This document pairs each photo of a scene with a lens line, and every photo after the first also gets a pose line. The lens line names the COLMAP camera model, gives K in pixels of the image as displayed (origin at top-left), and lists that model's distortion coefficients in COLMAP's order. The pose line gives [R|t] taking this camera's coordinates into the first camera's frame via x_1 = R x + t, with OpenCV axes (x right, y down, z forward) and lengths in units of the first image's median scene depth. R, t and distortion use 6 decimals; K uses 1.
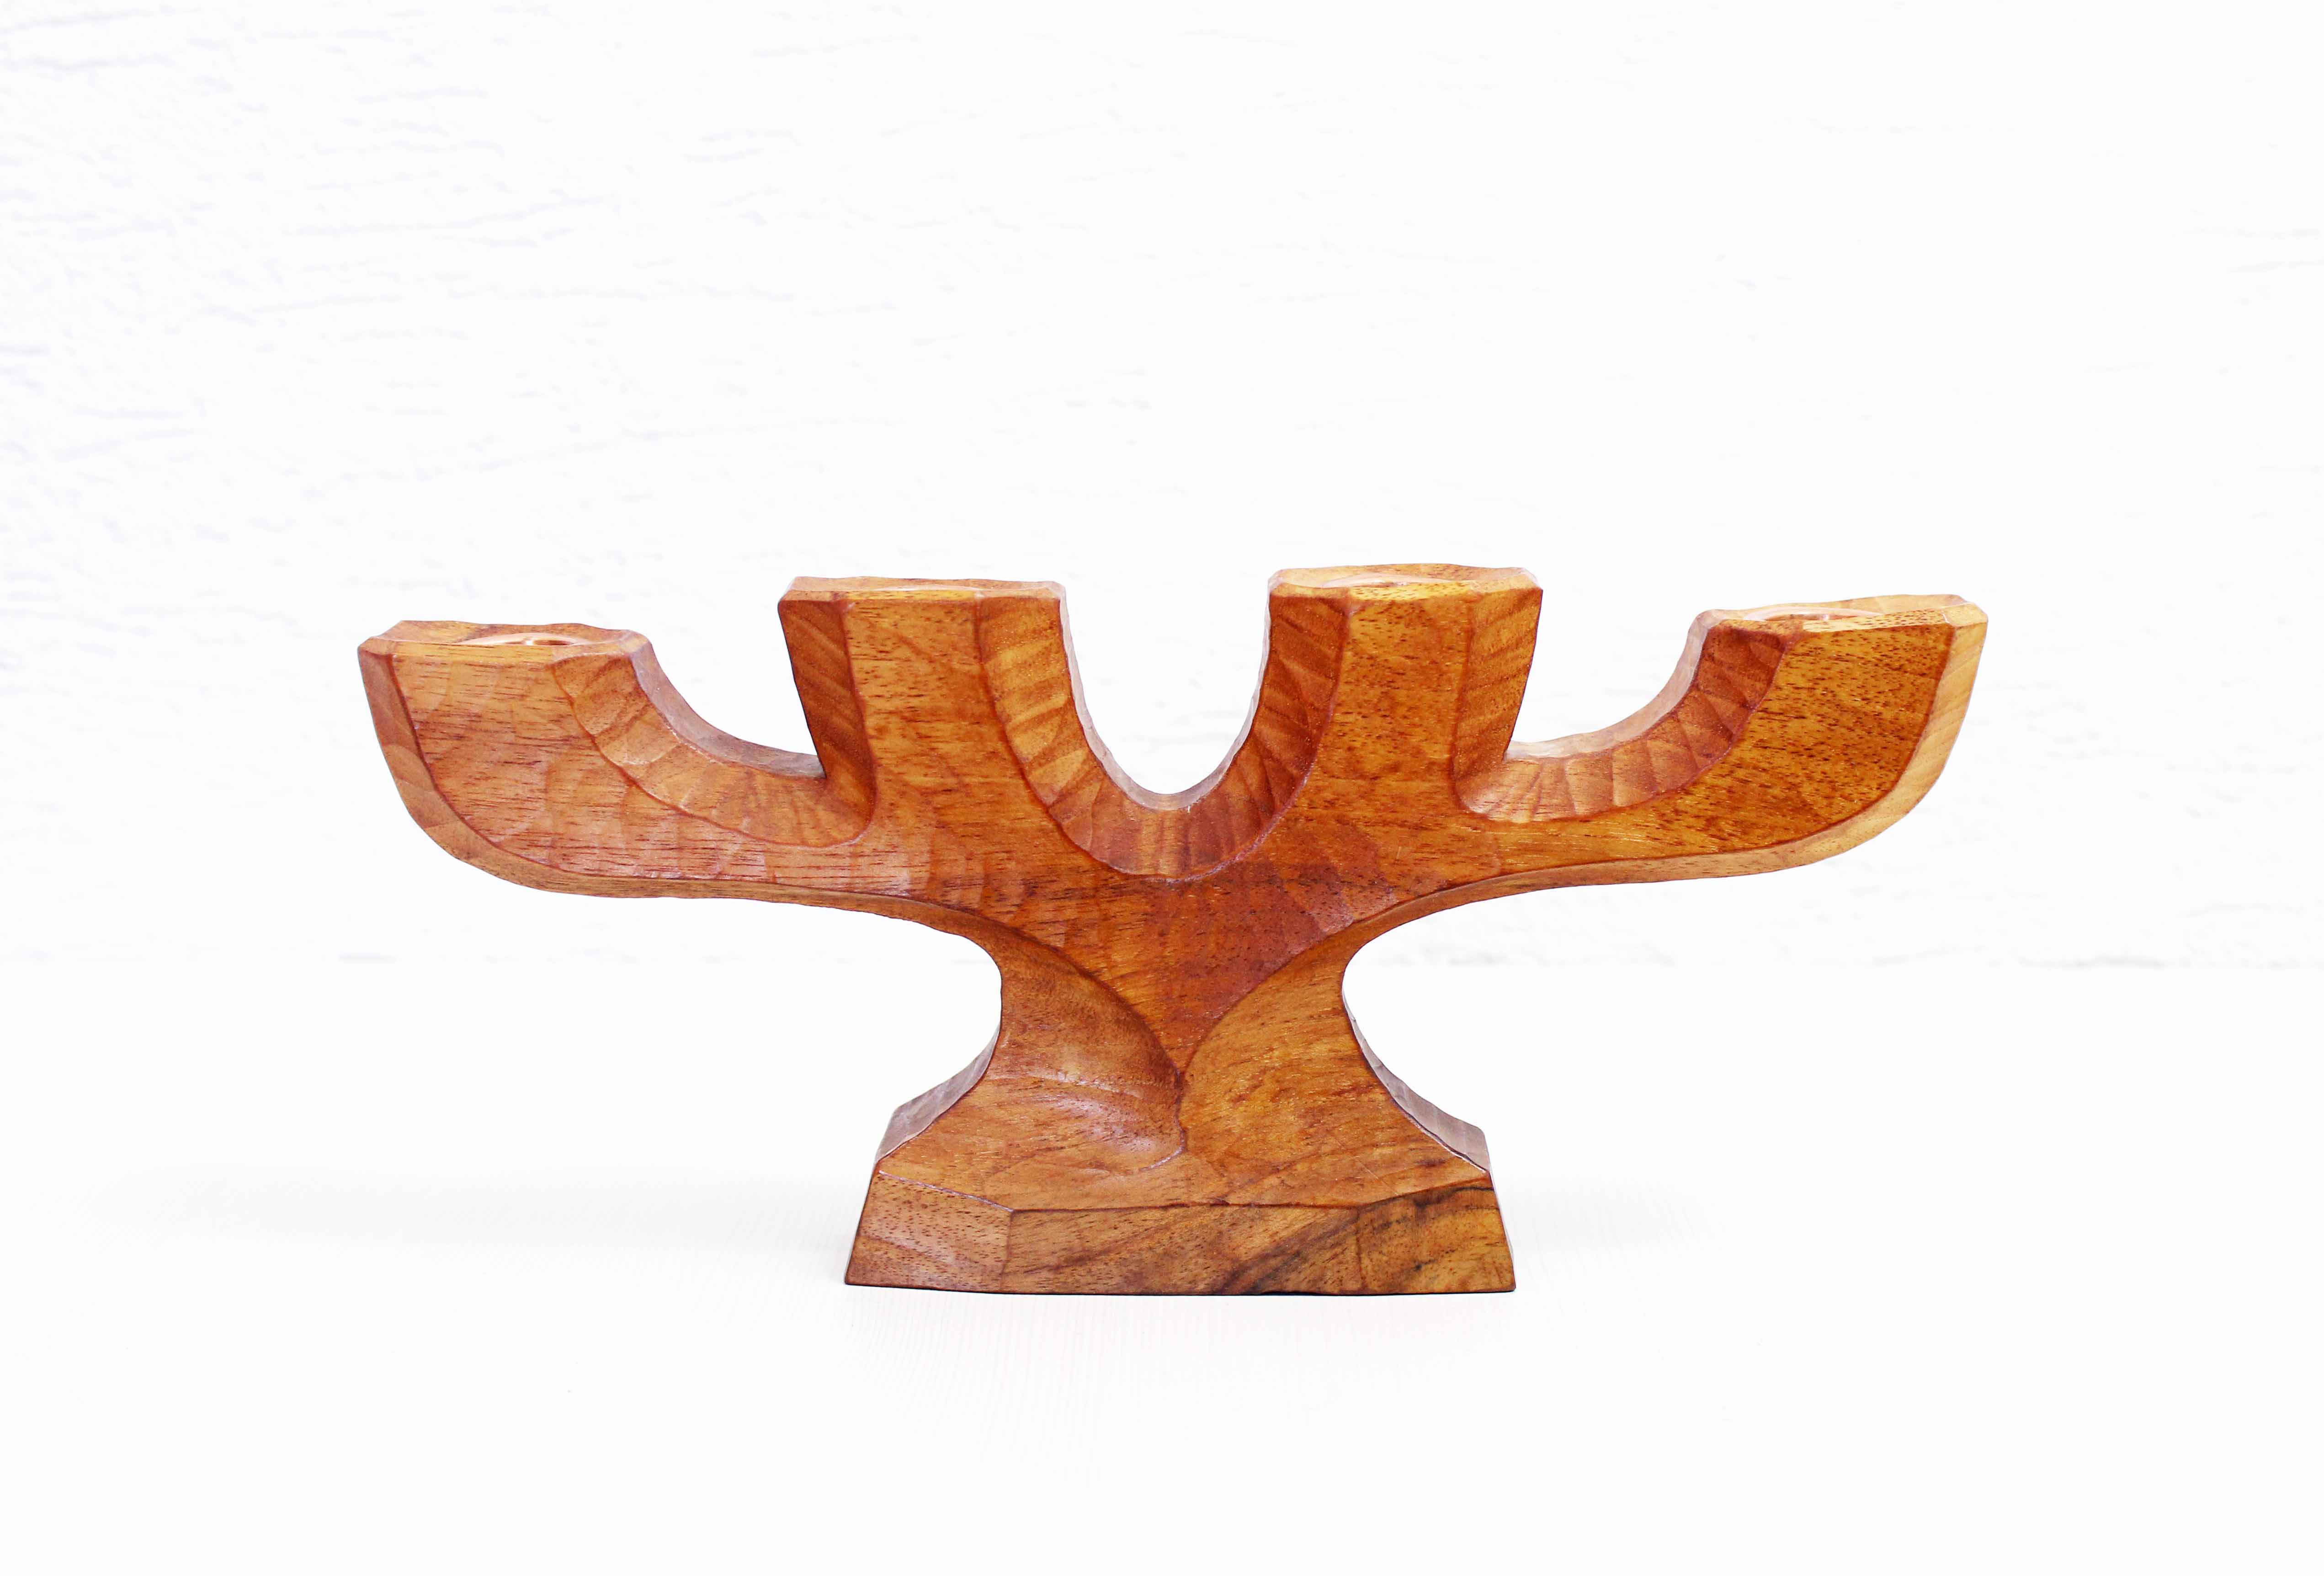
lens RADIAL K [[3483.3, 0, 1167.2], [0, 3483.3, 785.6], [0, 0, 1]] dist [-0.060624, 0.000000]
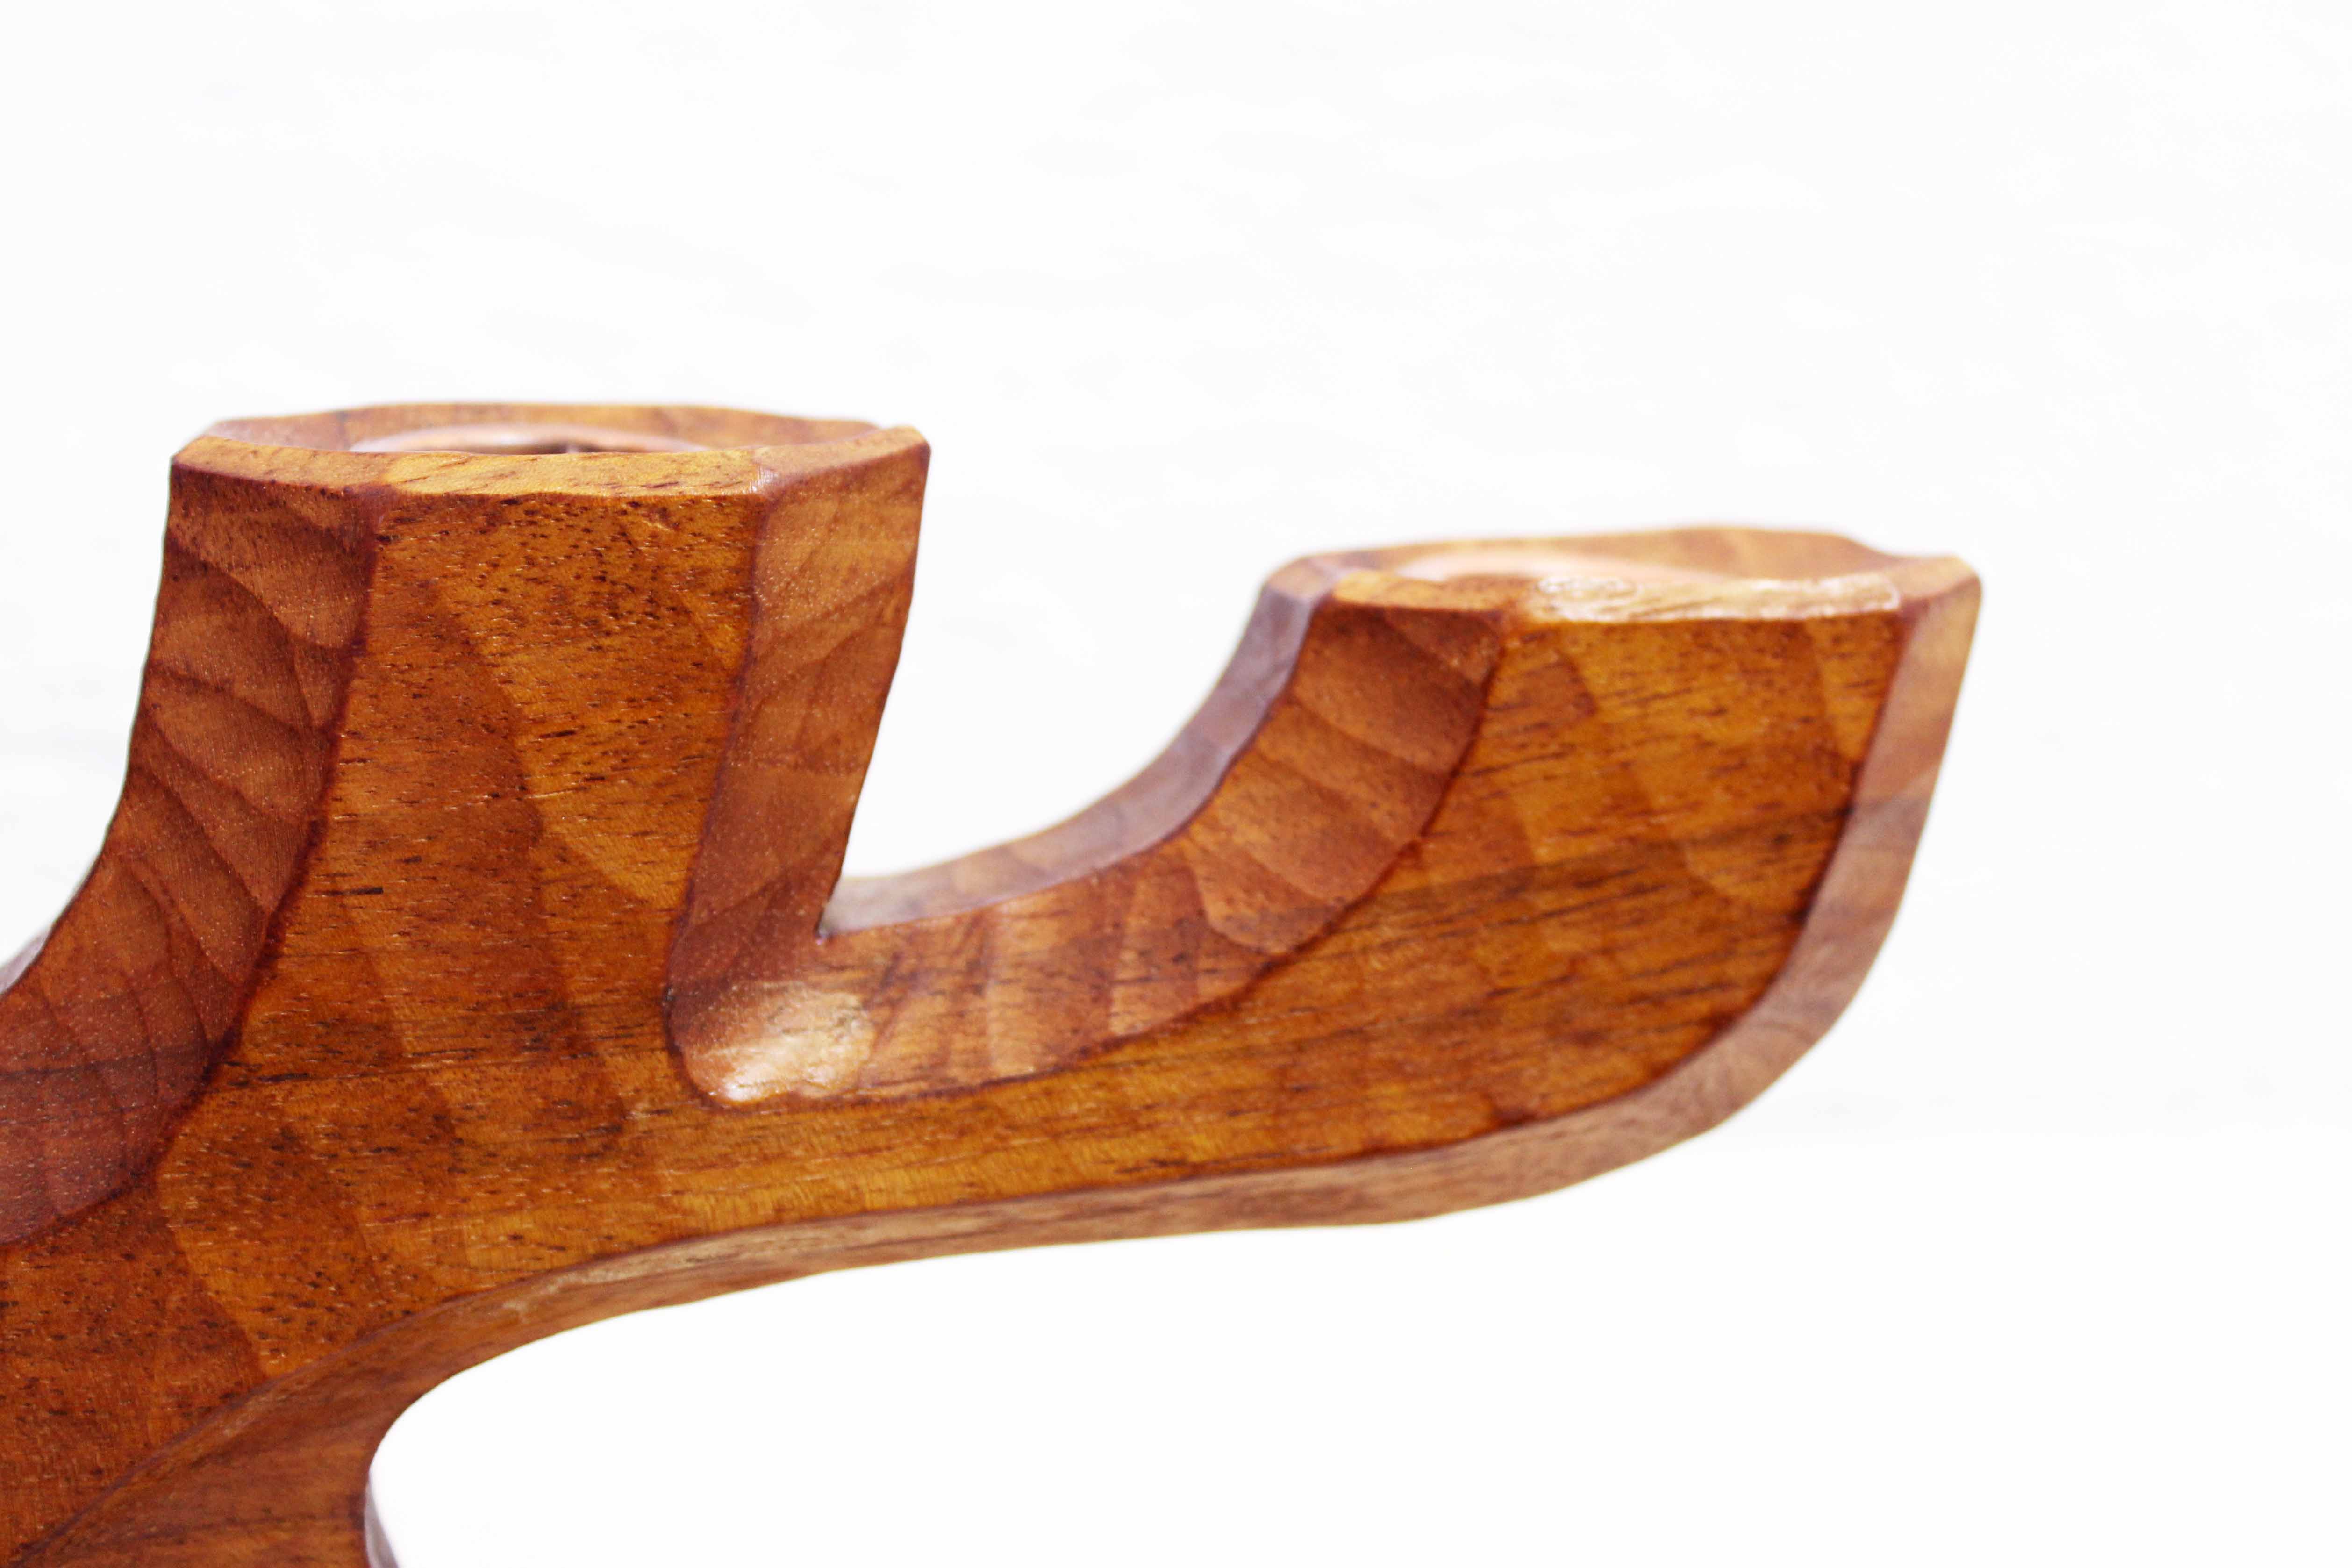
lens RADIAL K [[3473.0, 0, 1185.1], [0, 3473.0, 761.4], [0, 0, 1]] dist [-0.033197, 0.000000]
pose [[0.981770, -0.024795, 0.188447, 0.066706], [0.014402, 0.998309, 0.056320, -0.043524], [-0.189524, -0.052579, 0.980467, 0.630934]]
